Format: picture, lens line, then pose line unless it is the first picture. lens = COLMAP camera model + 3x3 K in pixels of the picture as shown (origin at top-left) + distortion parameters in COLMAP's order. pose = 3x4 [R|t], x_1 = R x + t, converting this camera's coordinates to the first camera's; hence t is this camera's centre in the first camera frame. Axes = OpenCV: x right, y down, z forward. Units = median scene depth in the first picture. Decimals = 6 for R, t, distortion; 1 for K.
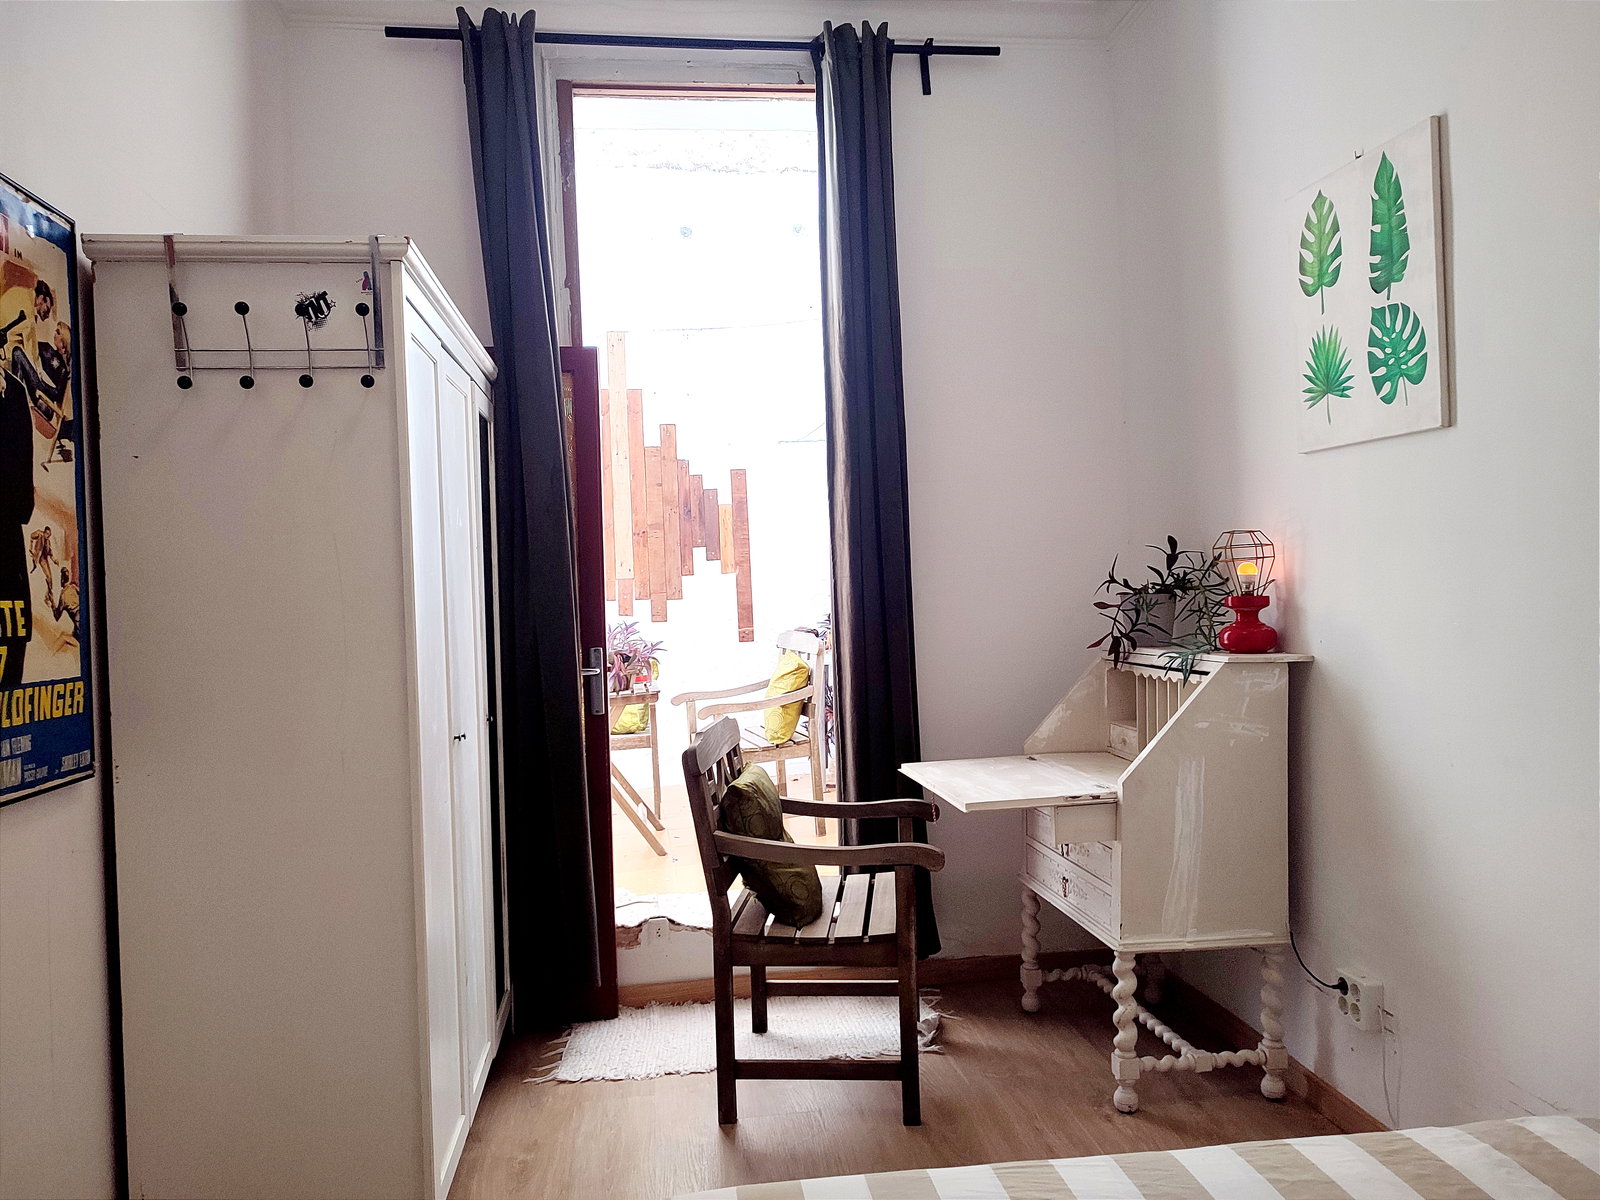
lens RADIAL K [[1178.9, 0, 835.1], [0, 1178.9, 598.6], [0, 0, 1]] dist [0.027819, -0.014691]
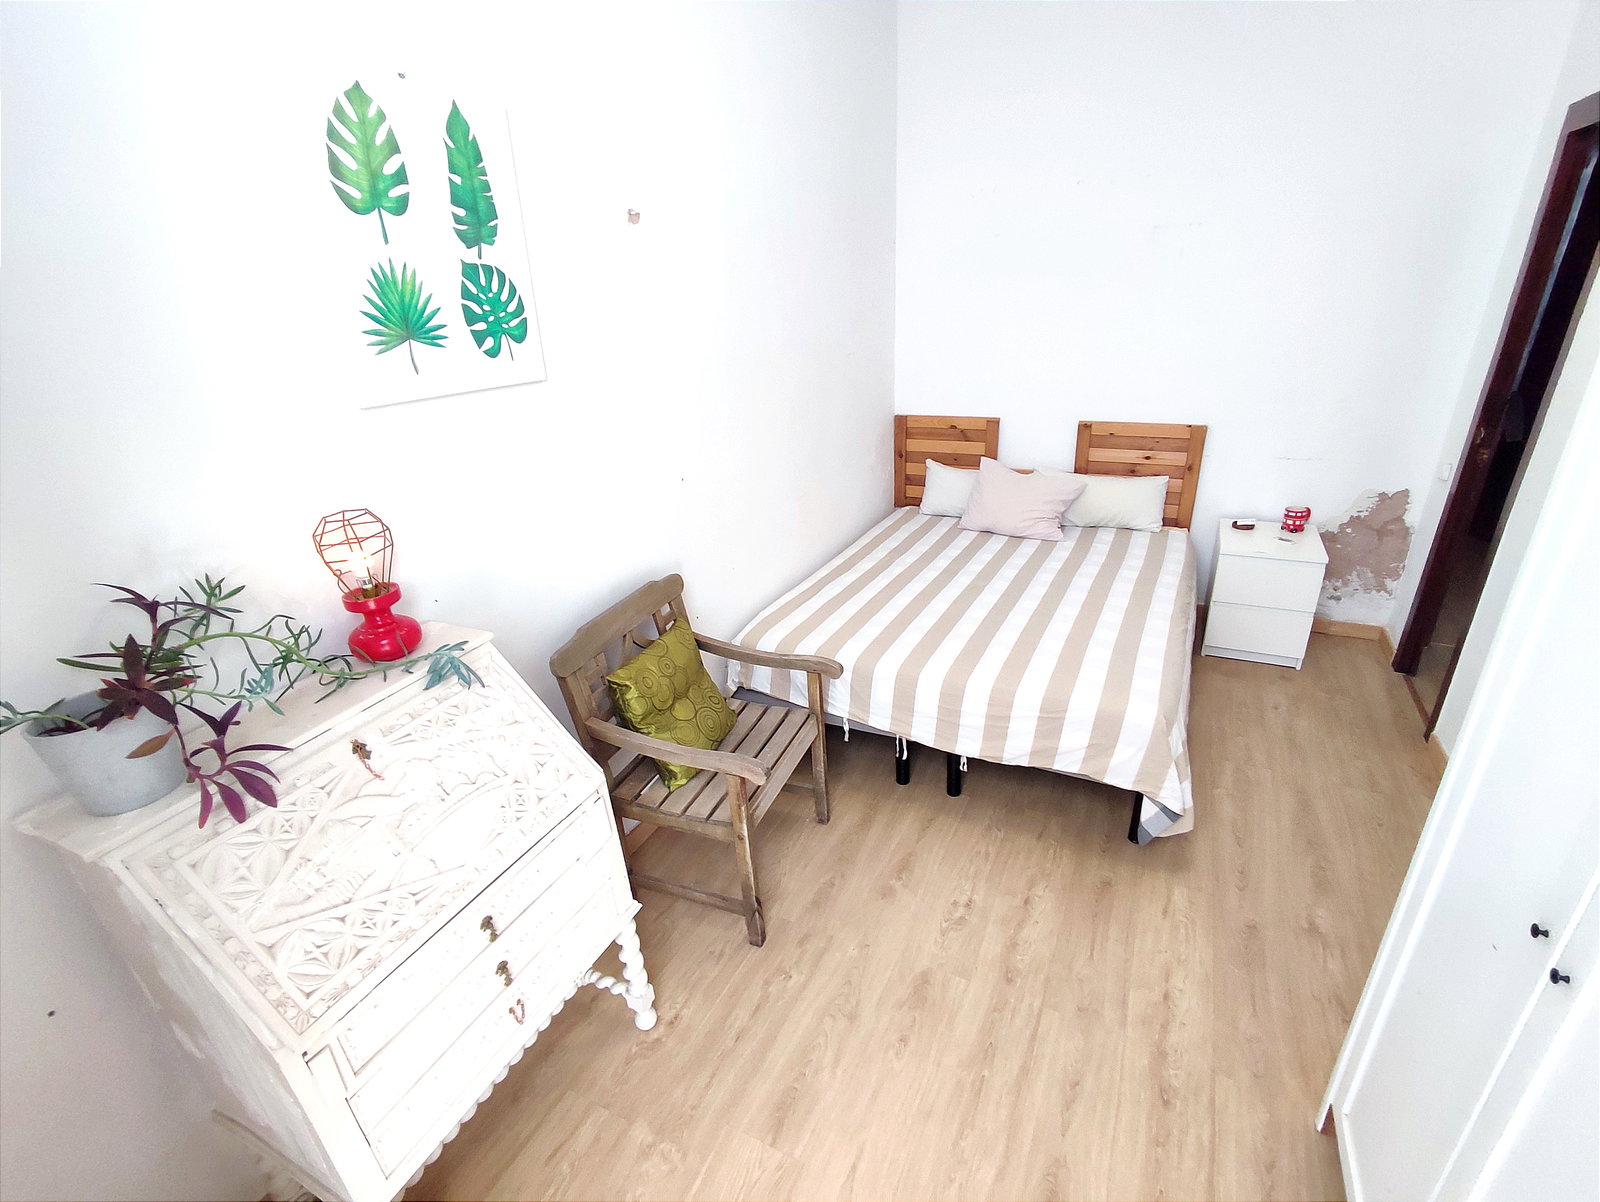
lens RADIAL K [[752.3, 0, 805.5], [0, 752.3, 611.4], [0, 0, 1]] dist [0.002810, -0.001995]
pose [[-0.819398, -0.166406, 0.548539, -0.191290], [0.076091, 0.916892, 0.391814, -0.179840], [-0.568152, 0.362791, -0.738638, 1.296588]]
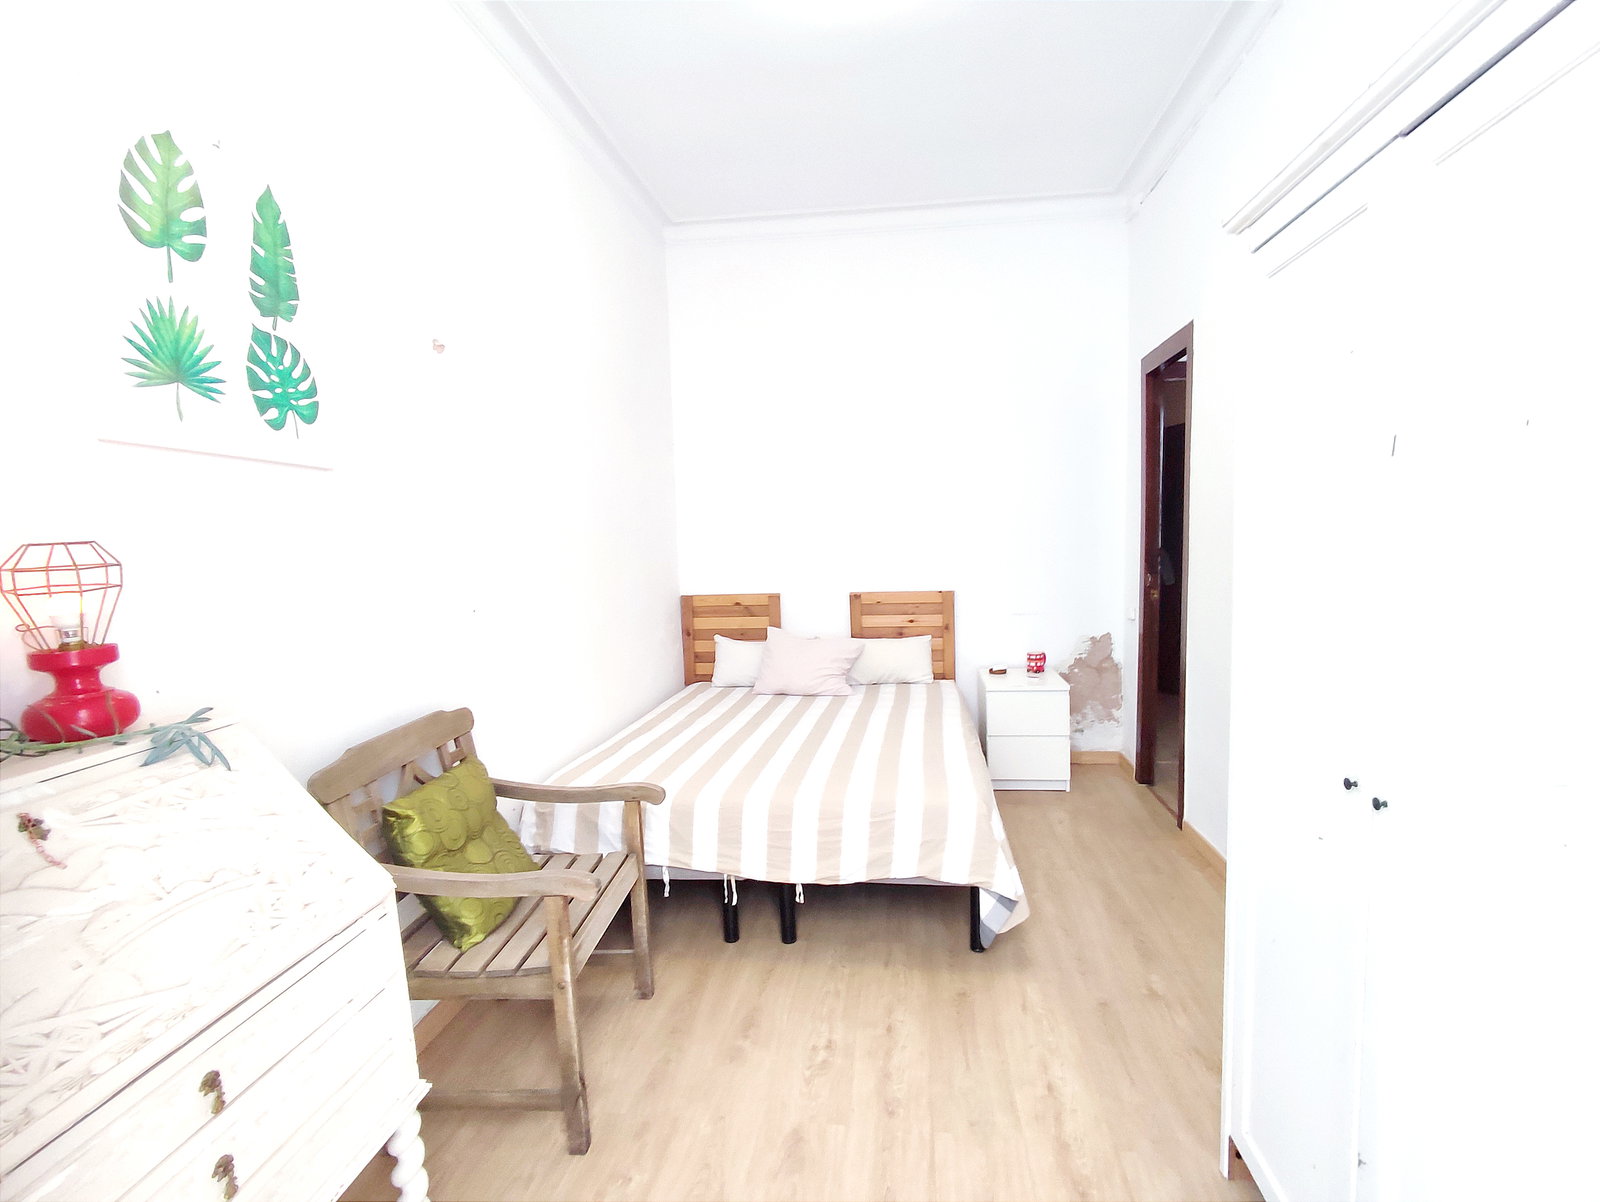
lens RADIAL K [[752.3, 0, 821.6], [0, 752.3, 594.5], [0, 0, 1]] dist [0.002810, -0.001995]
pose [[-0.962038, 0.040298, 0.269922, -0.144406], [0.064060, 0.994750, 0.079806, -0.038797], [-0.265289, 0.094068, -0.959569, 1.355285]]
